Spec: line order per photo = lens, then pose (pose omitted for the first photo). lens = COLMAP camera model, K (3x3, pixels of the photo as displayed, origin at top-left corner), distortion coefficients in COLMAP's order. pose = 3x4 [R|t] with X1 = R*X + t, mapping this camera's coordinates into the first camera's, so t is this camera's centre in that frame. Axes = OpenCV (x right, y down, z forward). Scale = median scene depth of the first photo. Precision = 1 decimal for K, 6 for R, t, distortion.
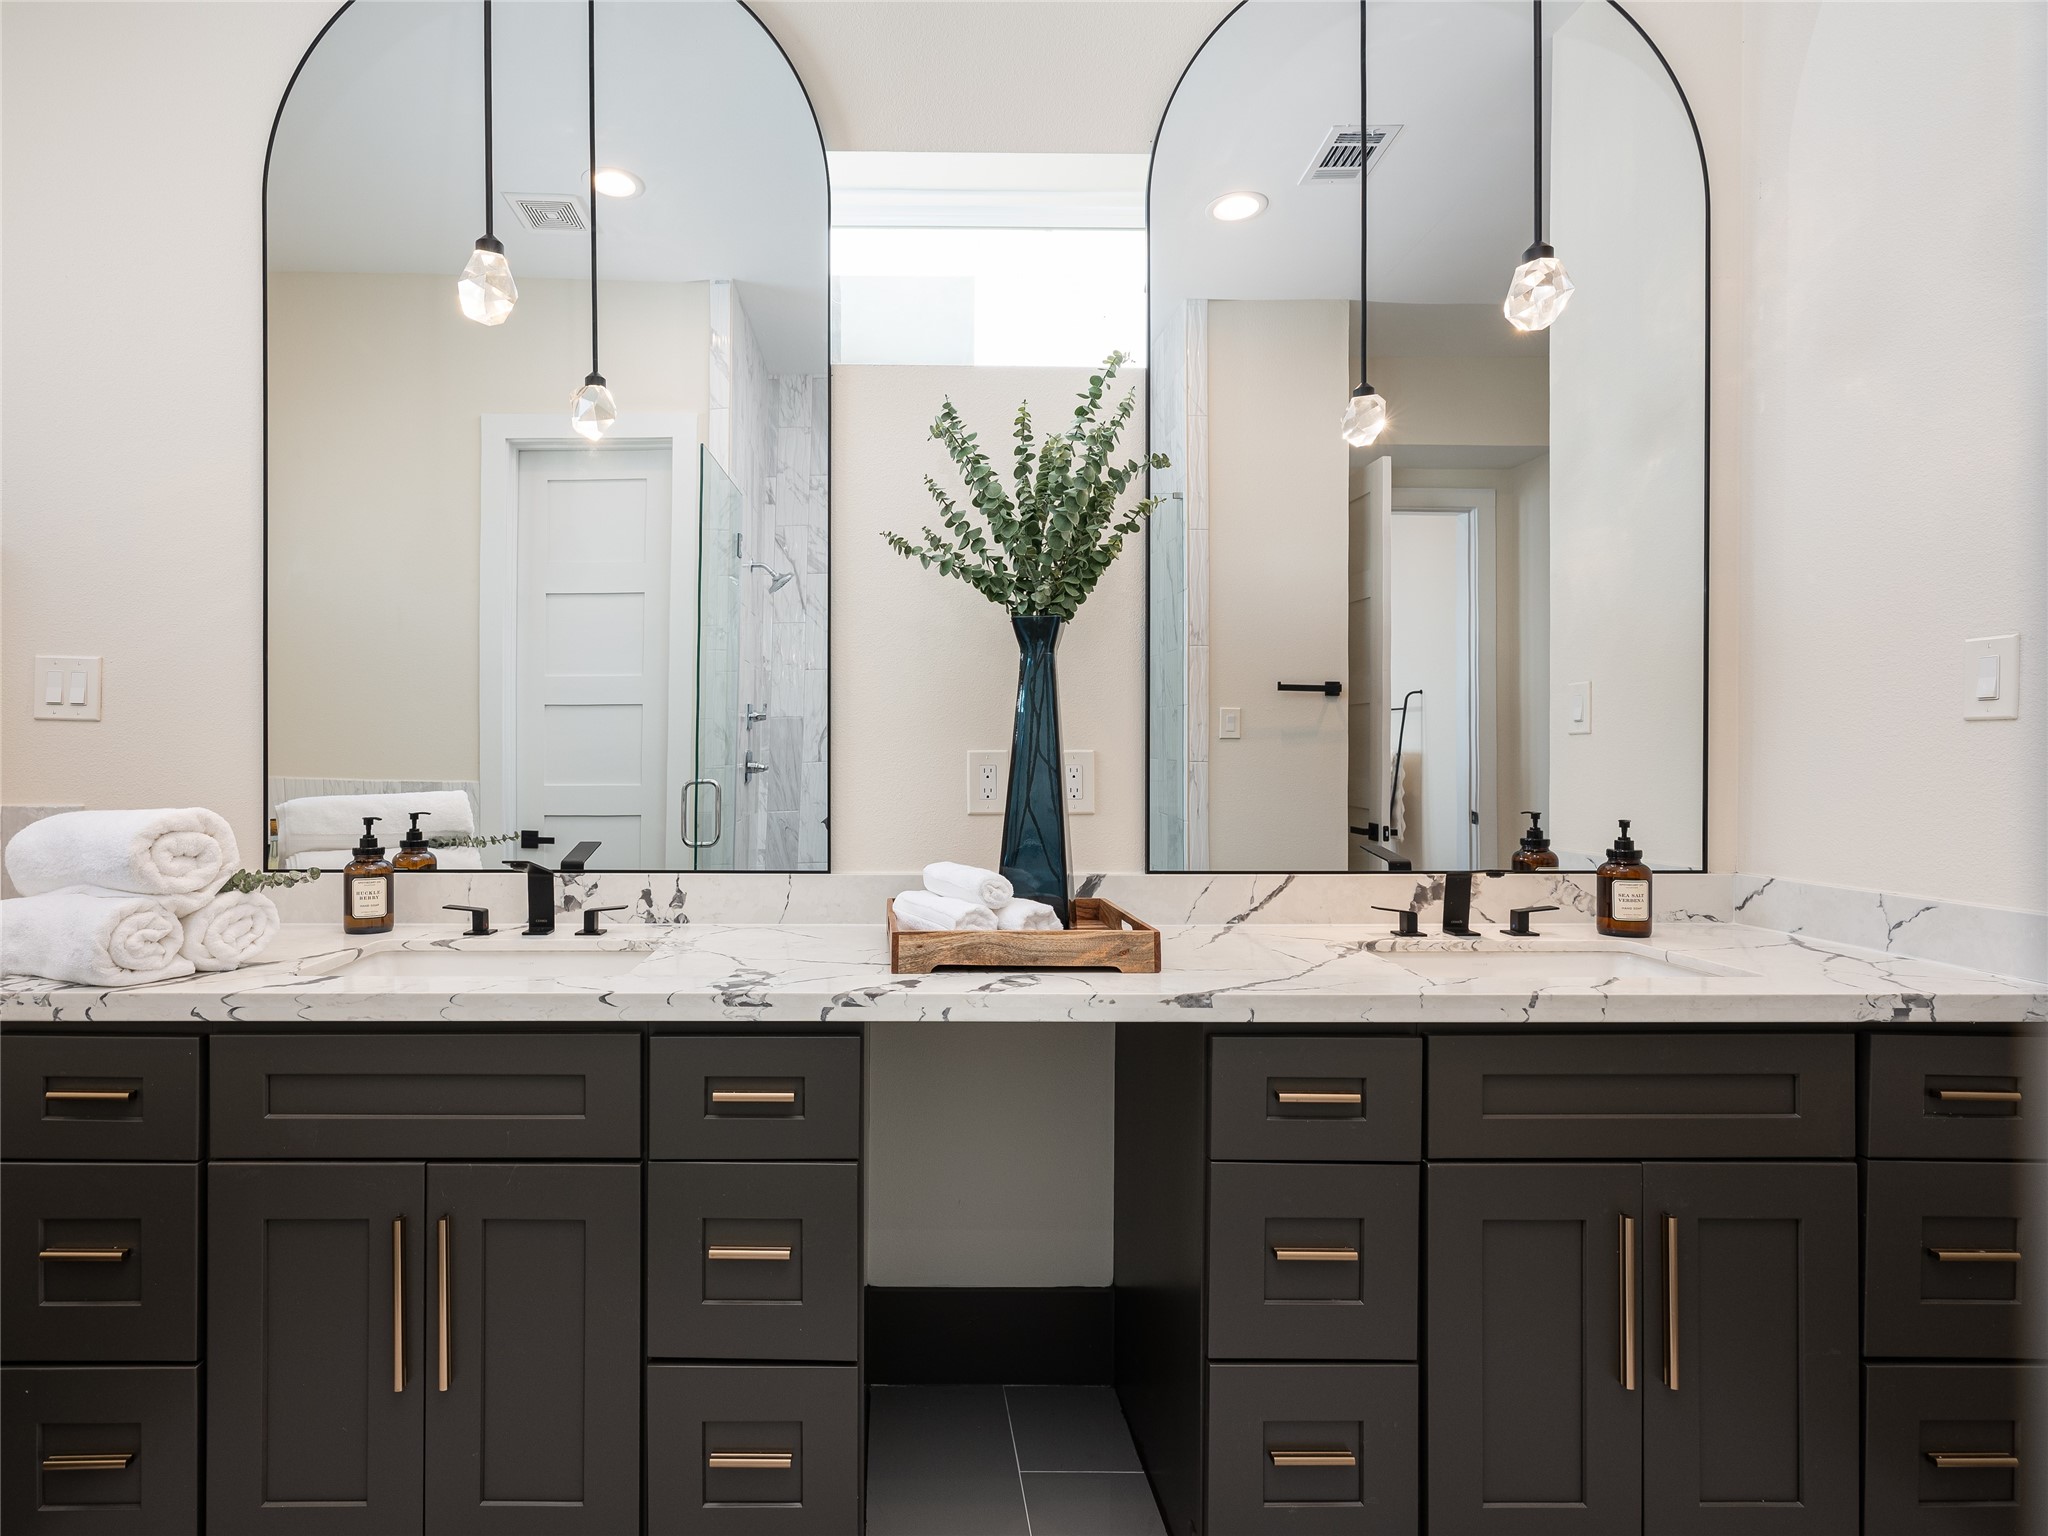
lens RADIAL K [[1123.0, 0, 900.4], [0, 1123.0, 764.1], [0, 0, 1]] dist [0.000334, 0.003273]
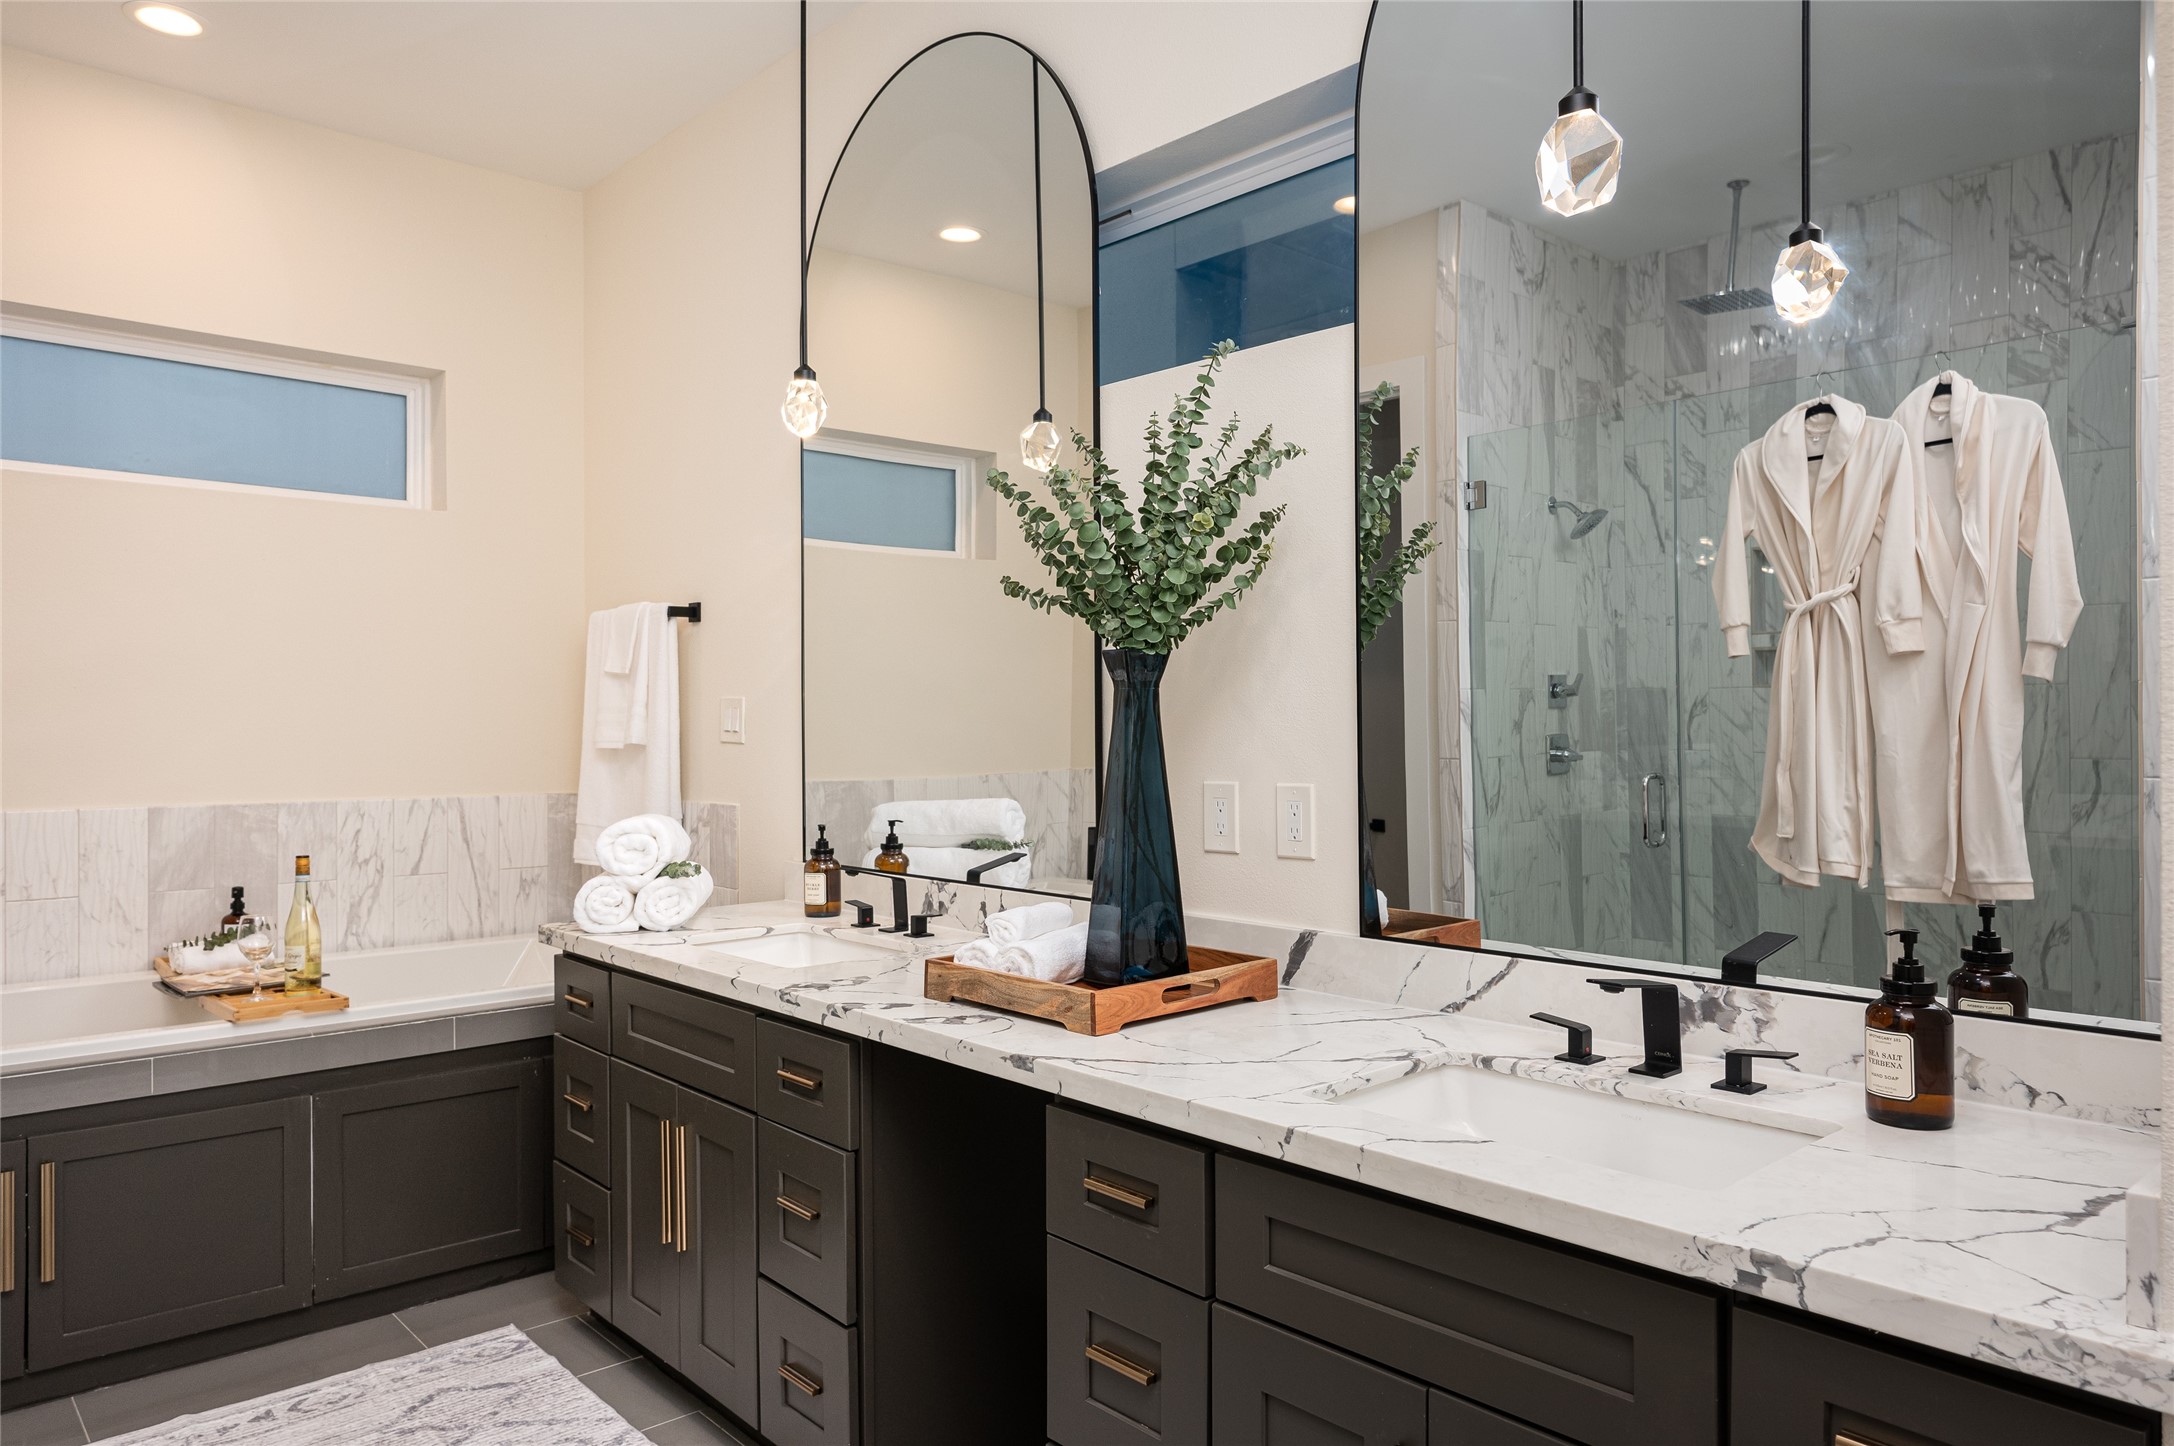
lens RADIAL K [[1428.3, 0, 1082.8], [0, 1428.3, 723.8], [0, 0, 1]] dist [-0.012334, 0.000861]
pose [[0.664432, -0.004462, -0.747335, 1.122598], [0.004514, 0.999988, -0.001957, -0.074518], [0.747335, -0.002073, 0.664444, 0.197351]]
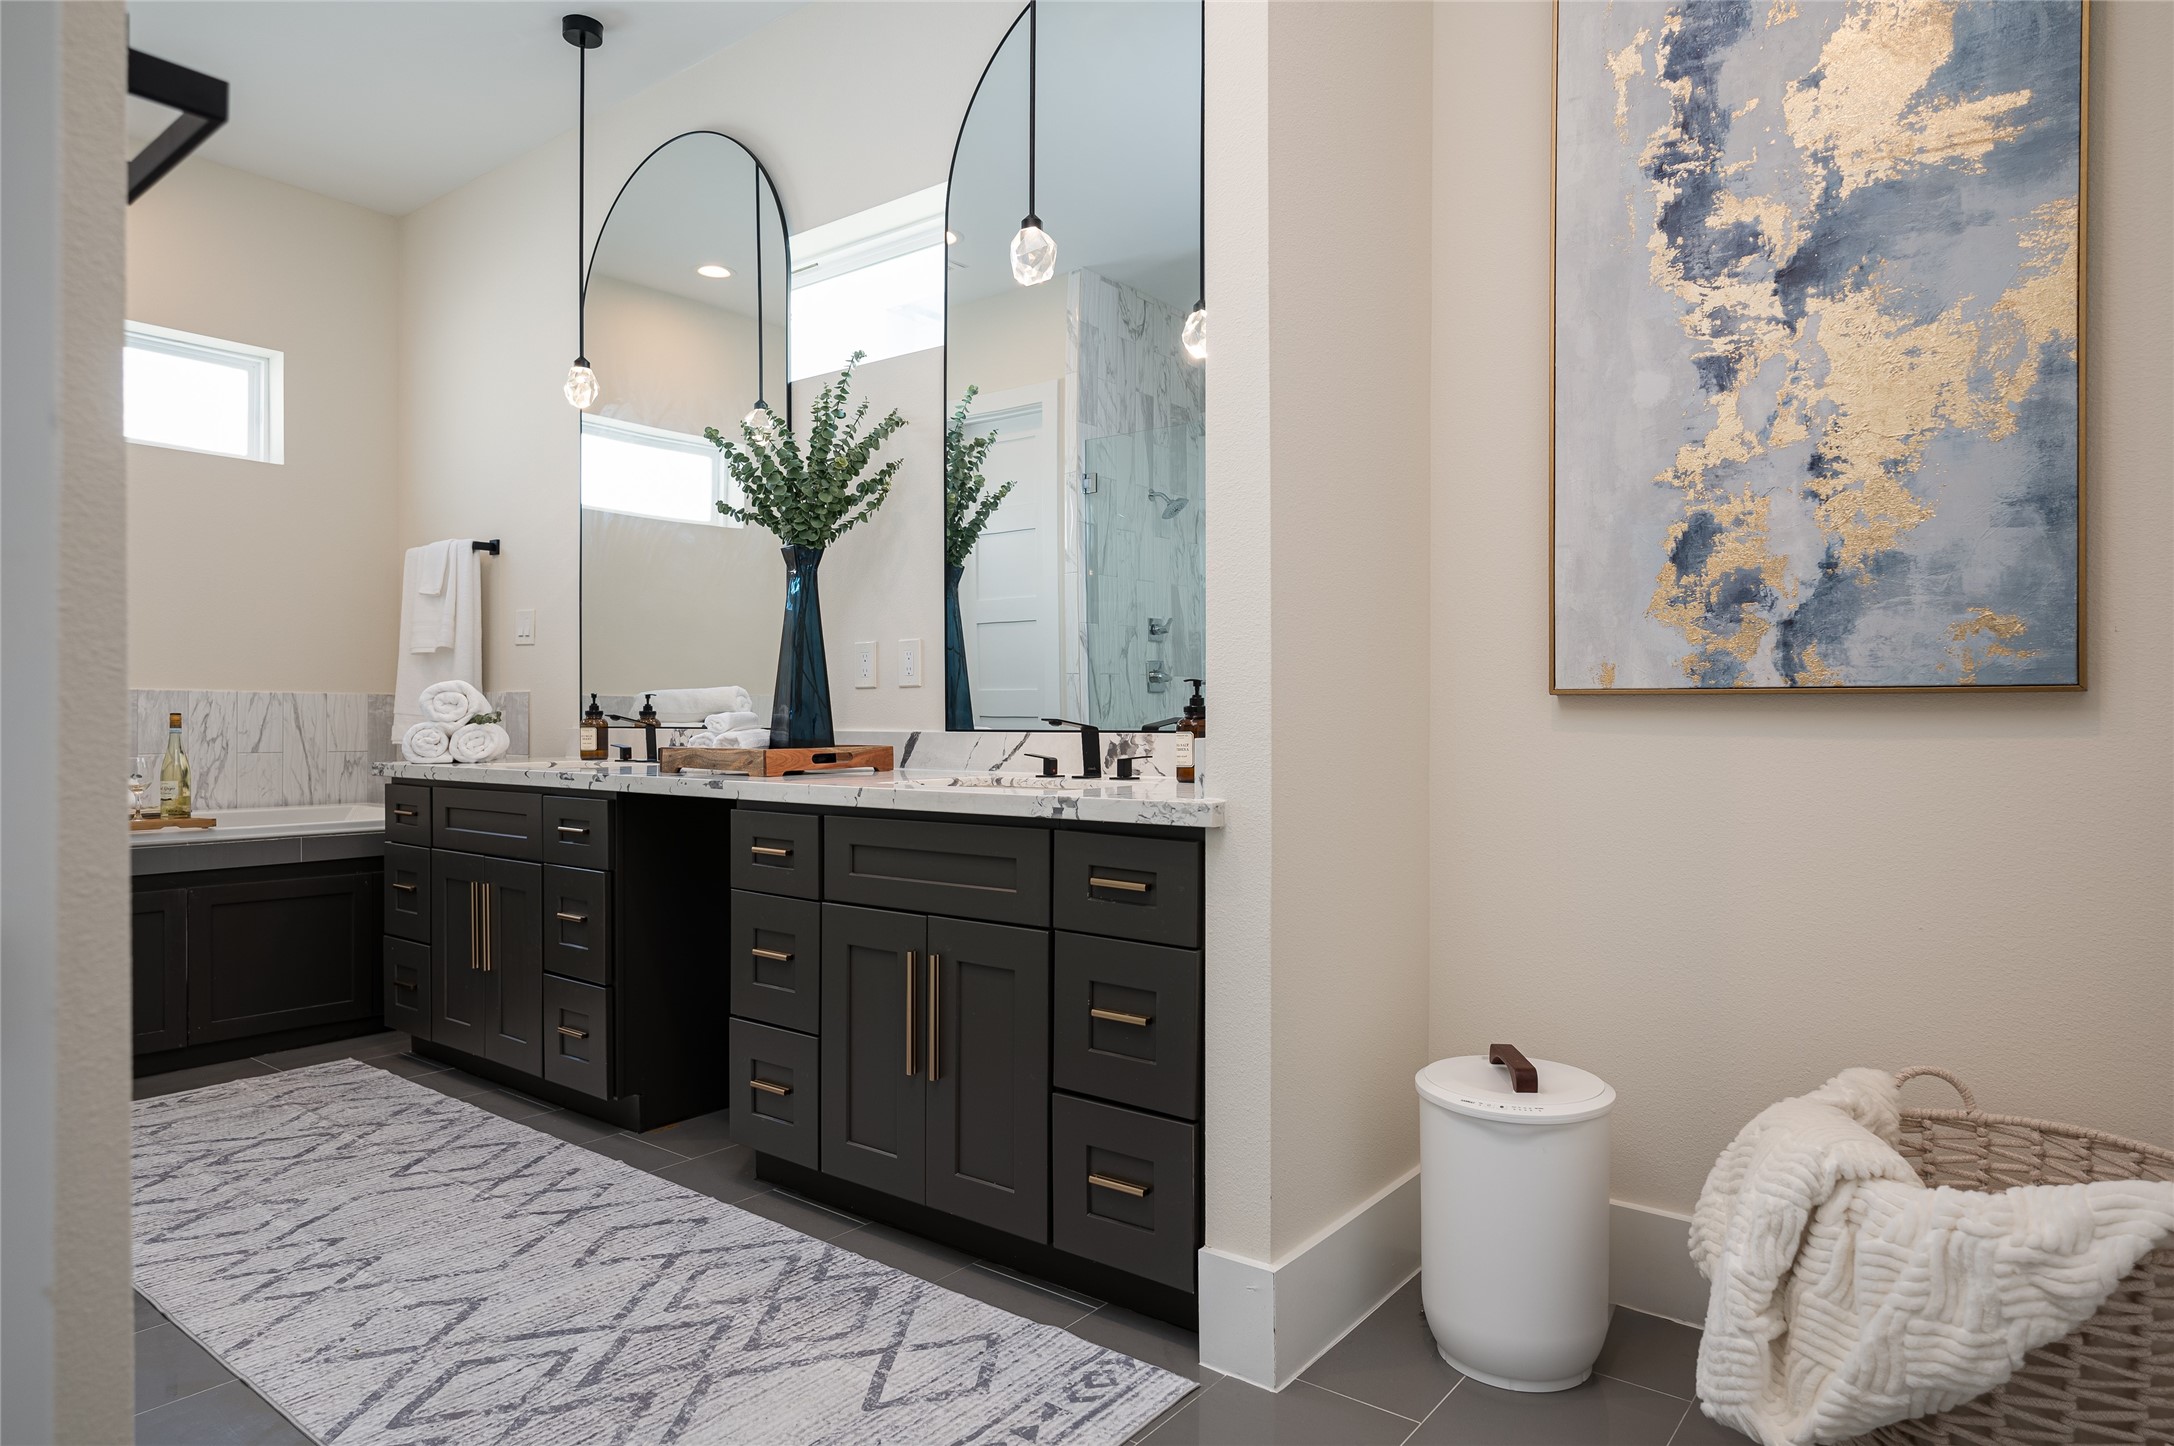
lens RADIAL K [[1274.1, 0, 1079.9], [0, 1274.1, 723.4], [0, 0, 1]] dist [-0.006868, 0.001442]
pose [[0.784462, 0.001815, -0.620174, 1.633866], [-0.001475, 0.999998, 0.001061, 0.111358], [0.620175, 0.000083, 0.784463, -0.087294]]
